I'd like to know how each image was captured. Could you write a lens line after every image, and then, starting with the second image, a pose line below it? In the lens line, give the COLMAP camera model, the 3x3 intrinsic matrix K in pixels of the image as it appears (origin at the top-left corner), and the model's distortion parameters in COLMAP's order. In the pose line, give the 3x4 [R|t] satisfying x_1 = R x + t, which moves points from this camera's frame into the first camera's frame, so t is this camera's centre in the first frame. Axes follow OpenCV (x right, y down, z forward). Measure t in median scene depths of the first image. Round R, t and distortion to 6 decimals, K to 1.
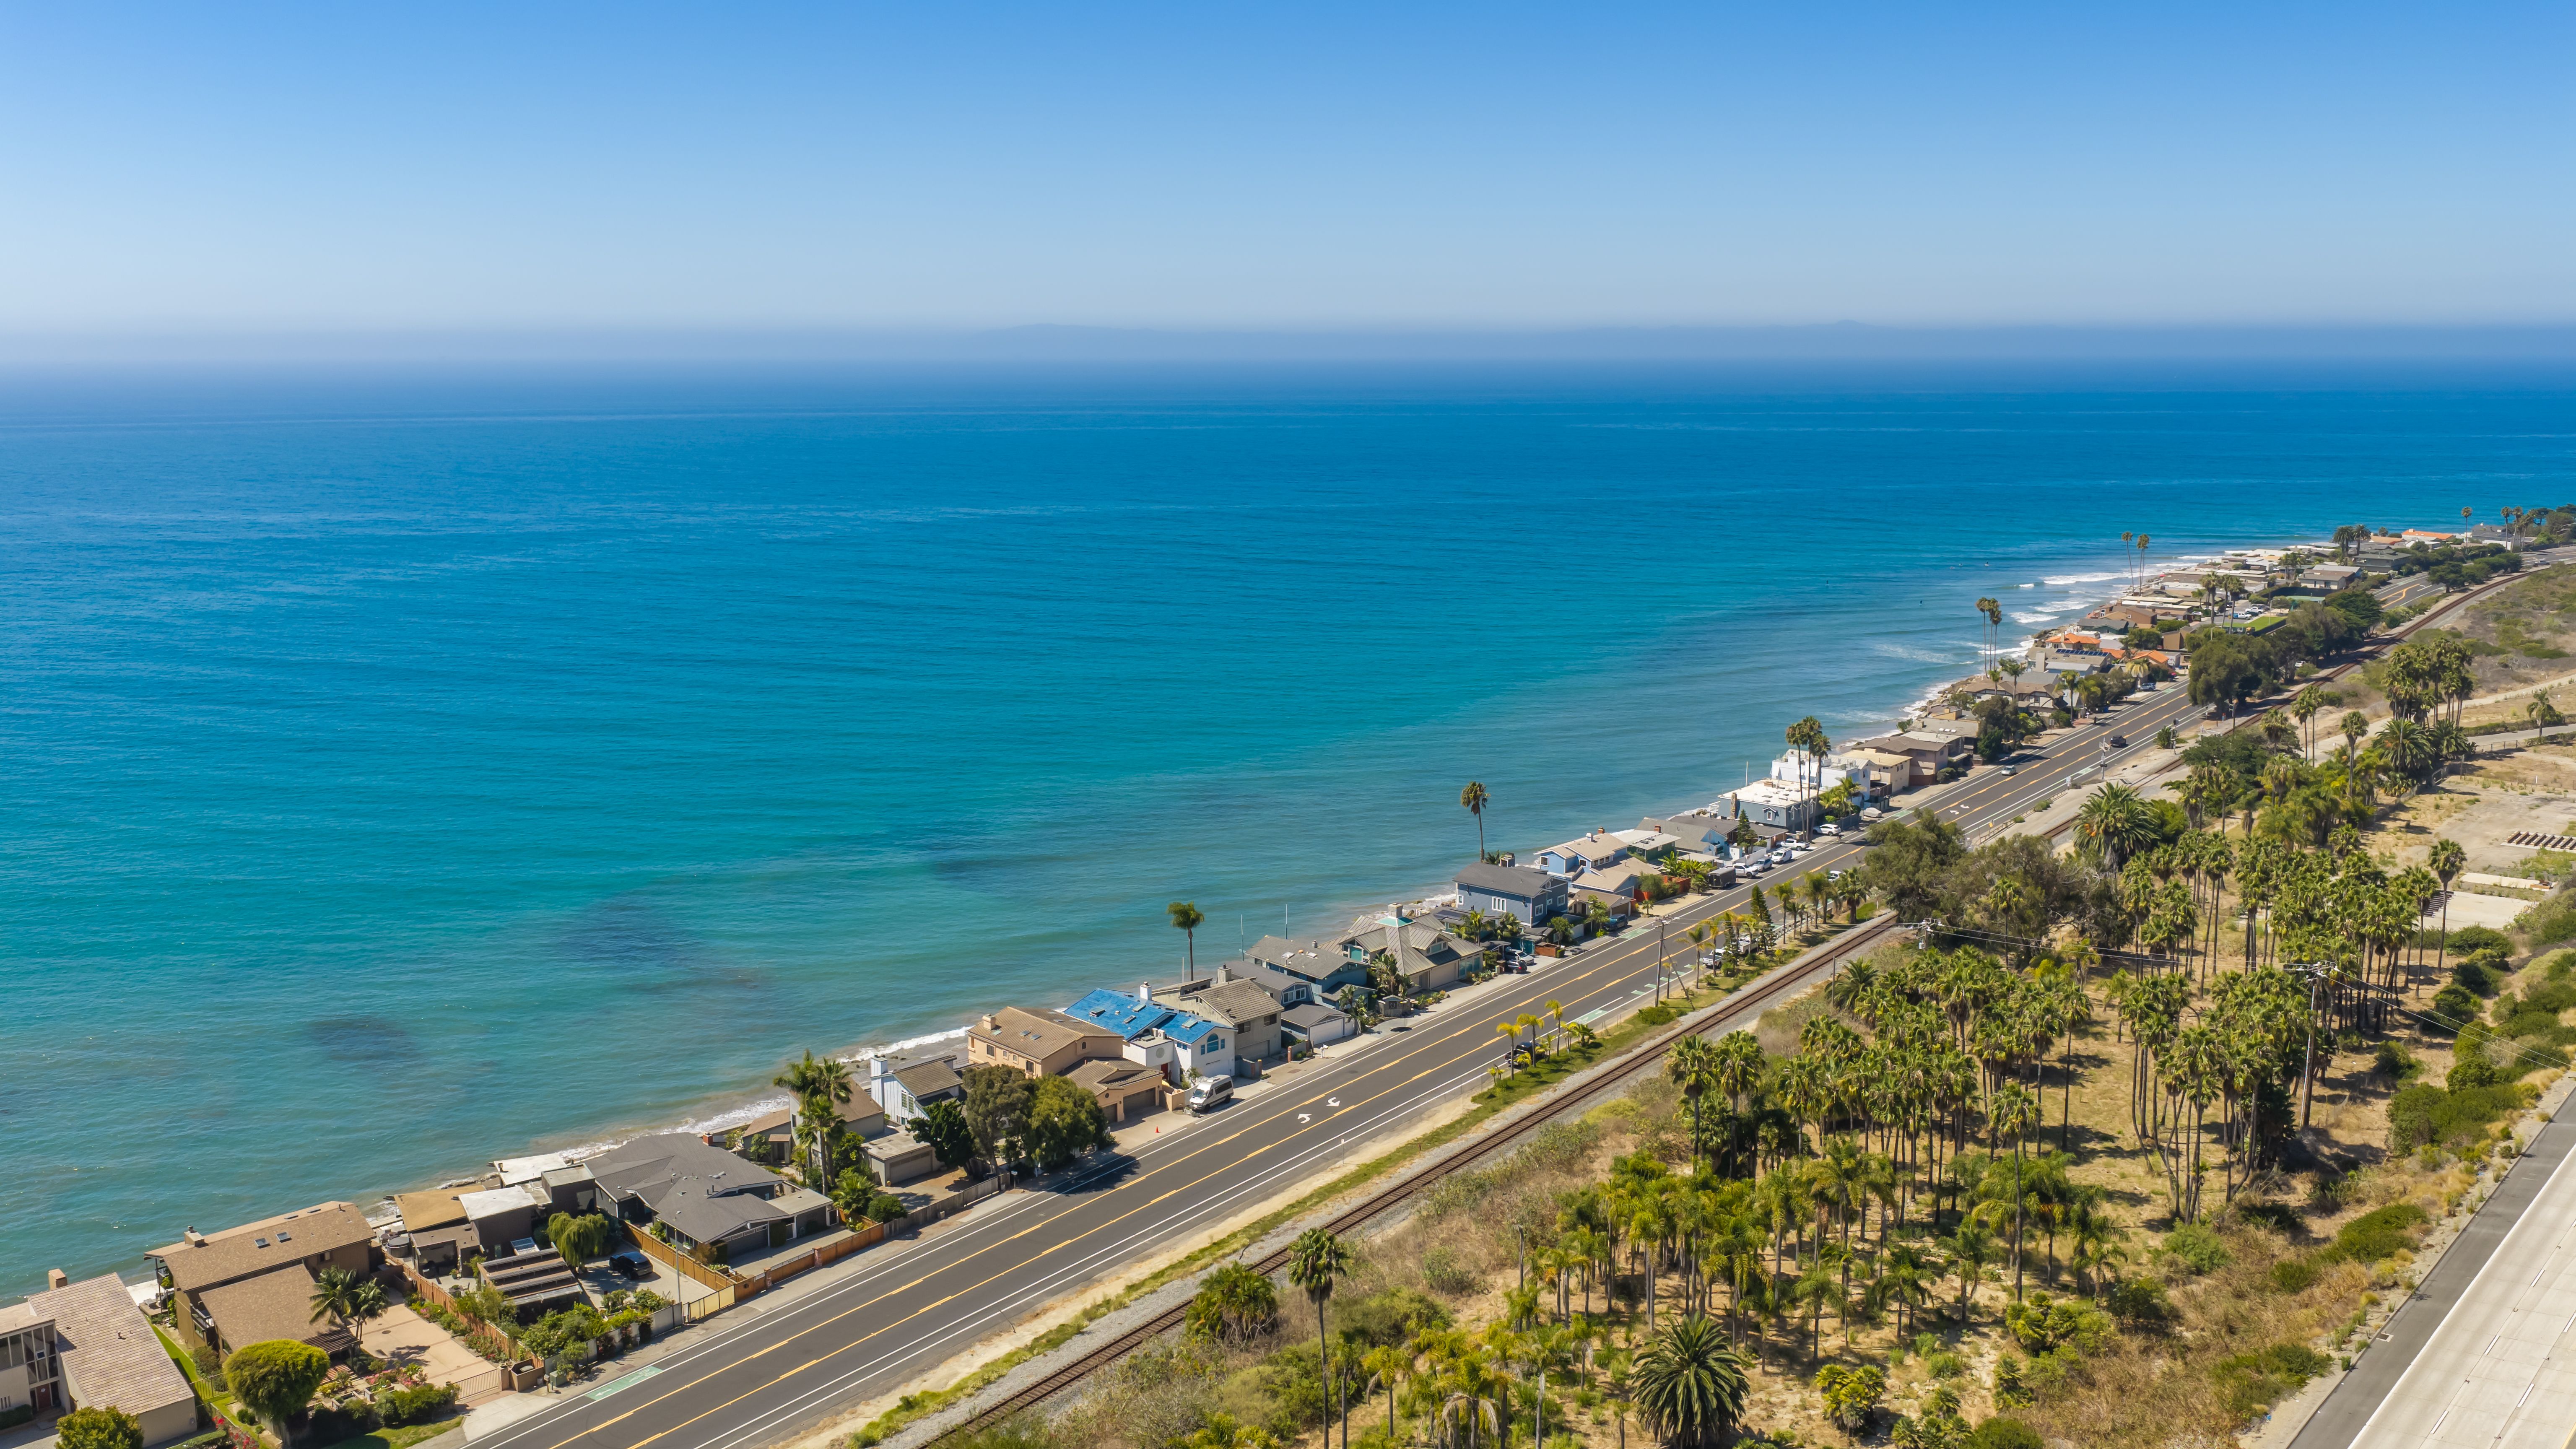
lens RADIAL K [[2114.6, 0, 1288.0], [0, 2114.6, 724.5], [0, 0, 1]] dist [0.019430, -0.048589]
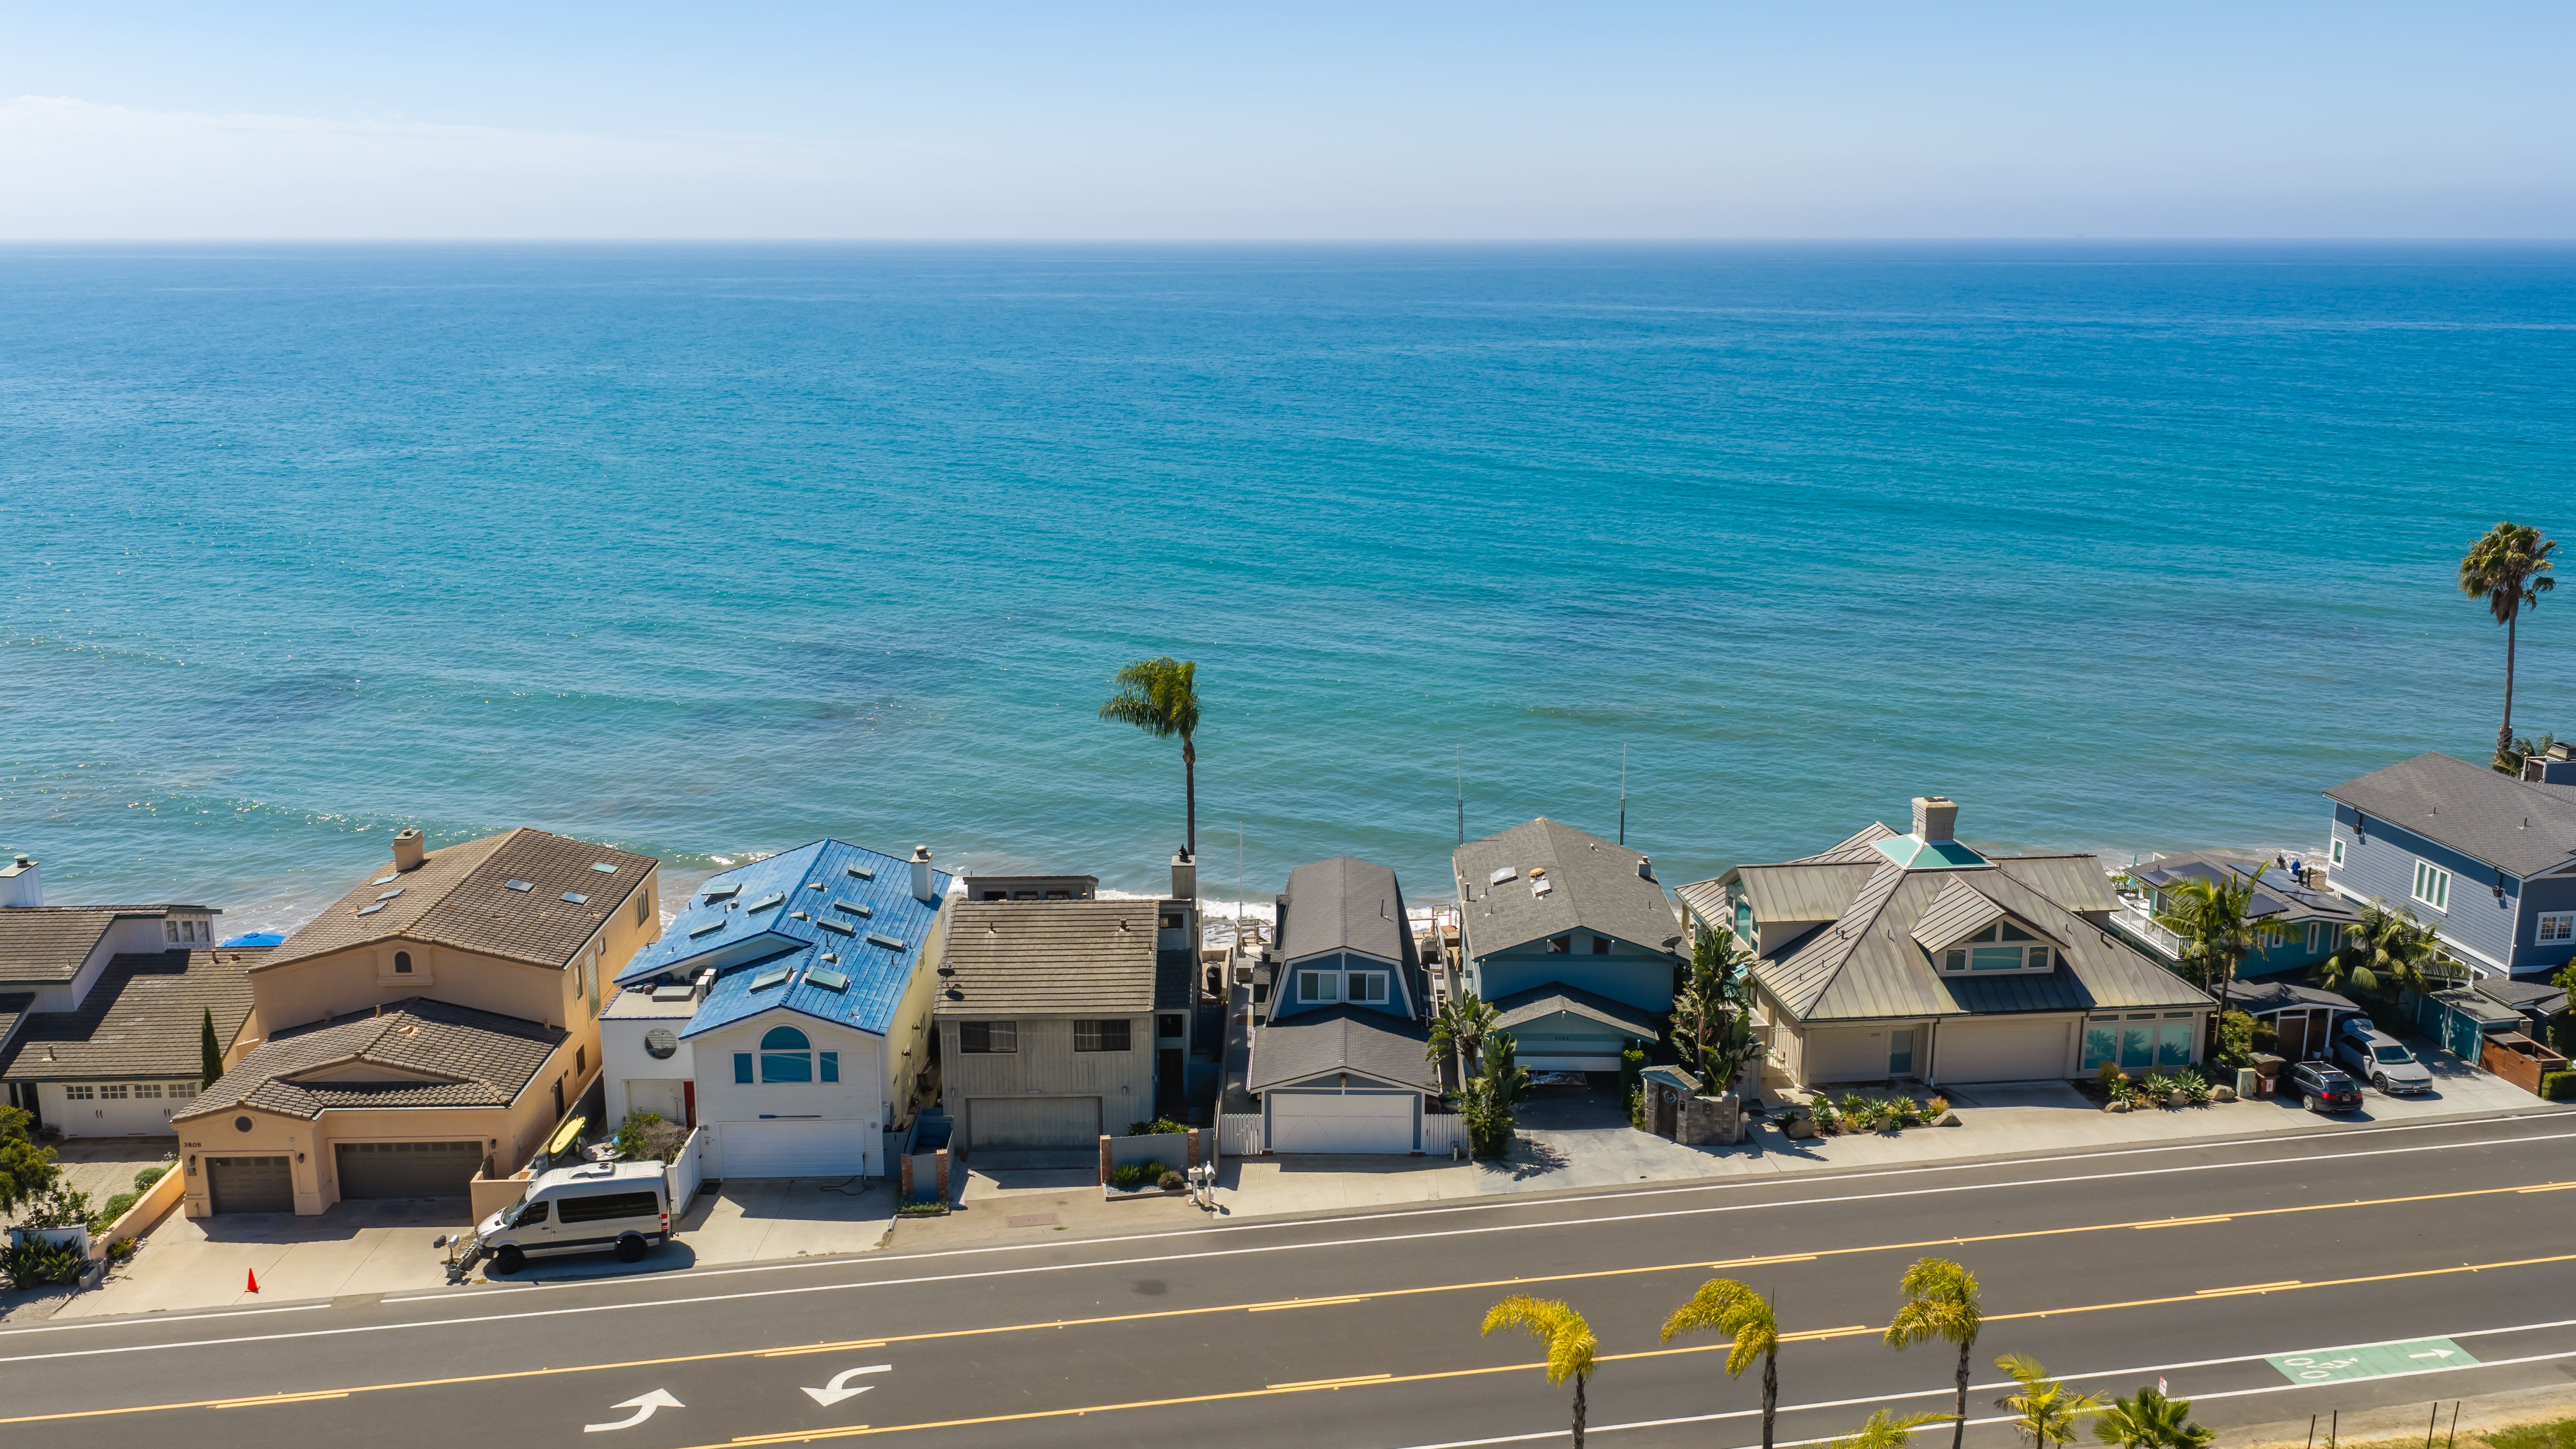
lens RADIAL K [[2114.5, 0, 1288.0], [0, 2114.5, 724.5], [0, 0, 1]] dist [0.019430, -0.048589]
pose [[0.754281, 0.149065, -0.639406, 0.185661], [-0.118324, 0.988802, 0.090939, 0.058140], [0.645802, 0.007063, 0.763472, 0.714527]]
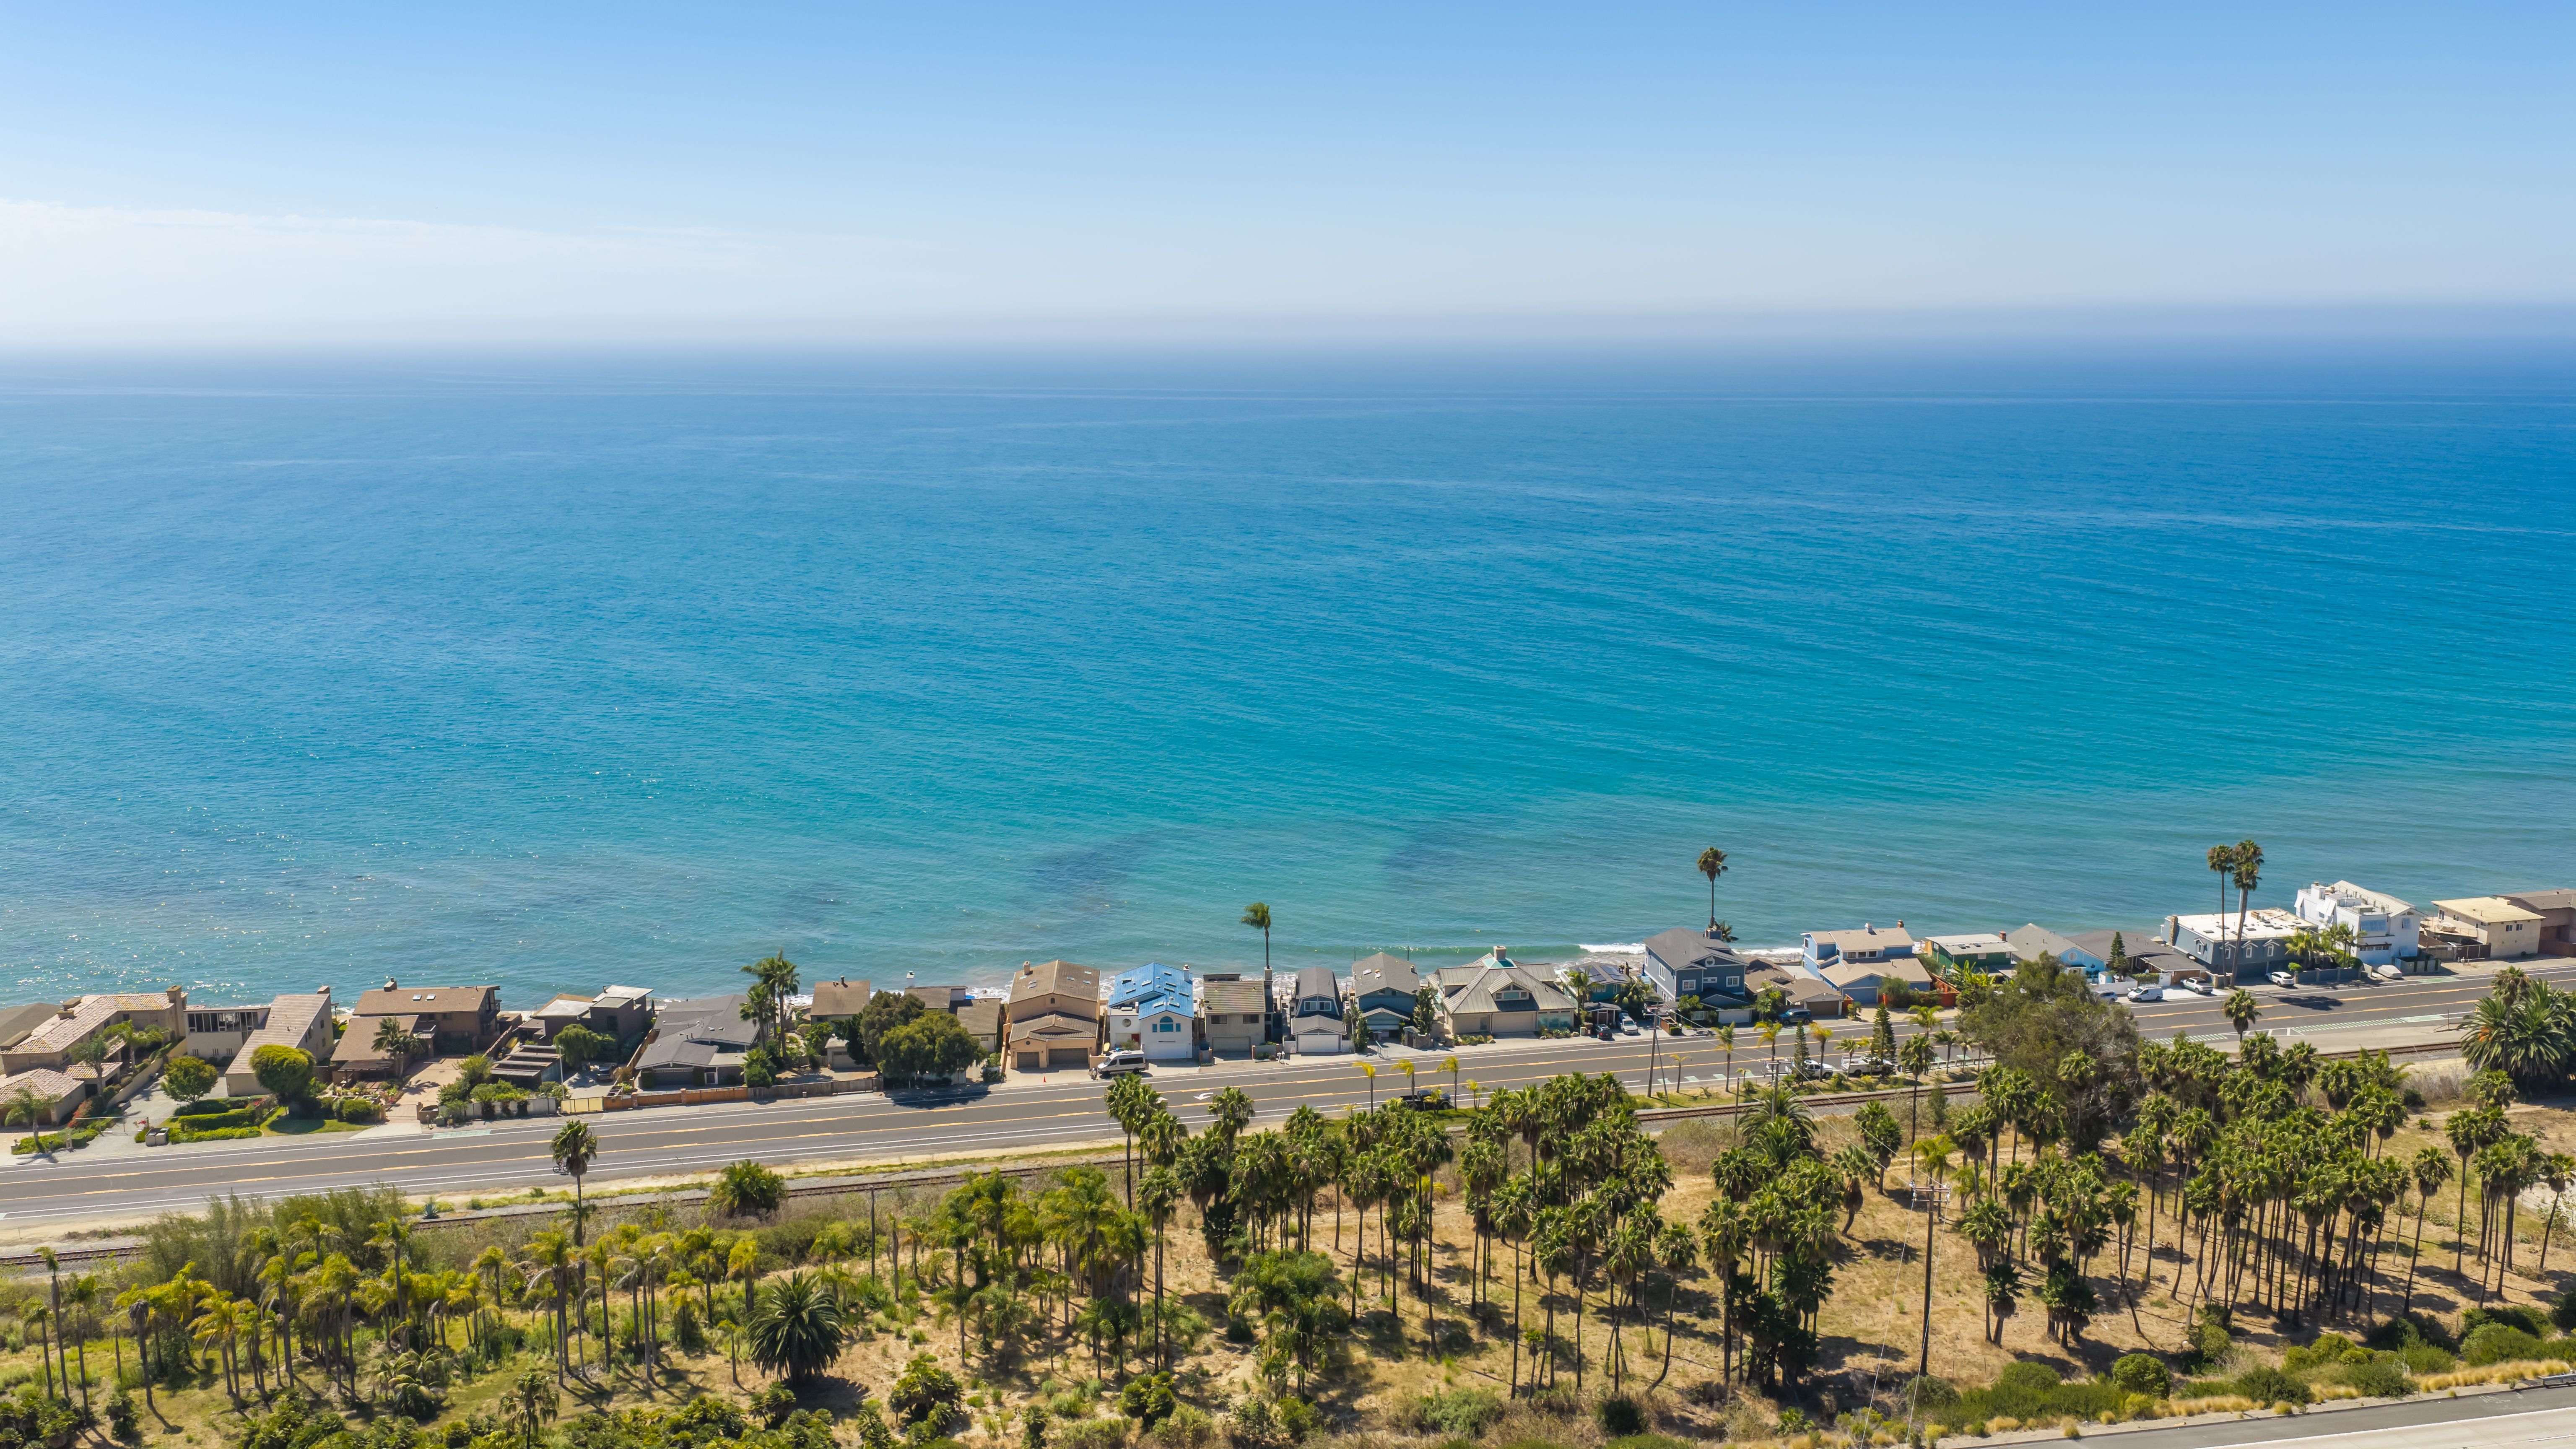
lens RADIAL K [[2114.6, 0, 1288.0], [0, 2114.6, 724.5], [0, 0, 1]] dist [0.019430, -0.048589]
pose [[0.771116, 0.119226, -0.625432, 0.619901], [-0.111930, 0.992397, 0.051179, -0.065034], [0.626779, 0.030539, 0.778599, 0.136378]]
